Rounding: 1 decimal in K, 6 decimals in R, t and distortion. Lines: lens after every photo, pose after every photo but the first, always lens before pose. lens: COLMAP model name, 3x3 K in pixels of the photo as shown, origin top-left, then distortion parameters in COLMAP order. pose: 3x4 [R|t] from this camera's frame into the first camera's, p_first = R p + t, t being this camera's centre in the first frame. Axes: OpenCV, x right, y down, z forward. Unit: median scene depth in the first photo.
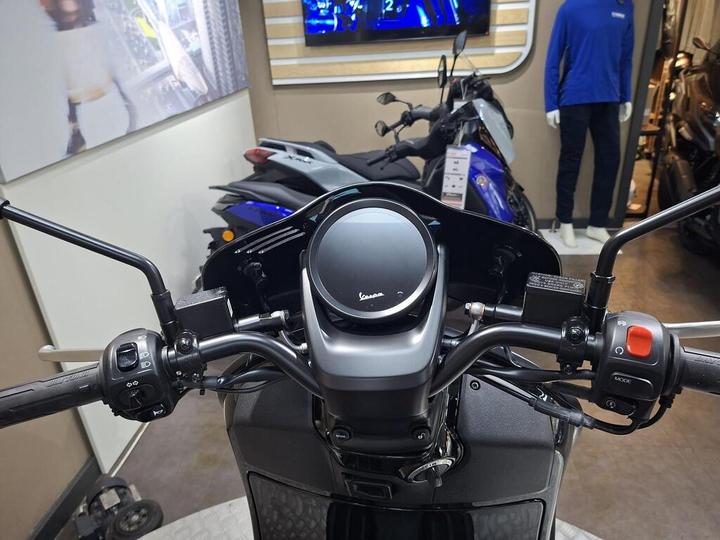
lens RADIAL K [[533.3, 0, 360.0], [0, 533.3, 270.0], [0, 0, 1]] dist [0.095640, -0.122761]
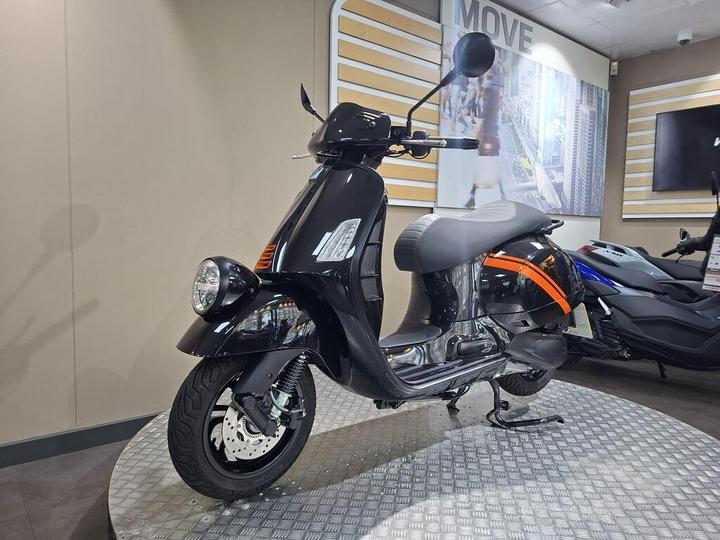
lens RADIAL K [[526.1, 0, 356.6], [0, 526.1, 276.9], [0, 0, 1]] dist [0.097389, -0.115397]
pose [[0.727598, 0.120205, -0.675390, 0.361170], [-0.337348, 0.919956, -0.199692, 0.369522], [0.597325, 0.373137, 0.709909, -0.384978]]
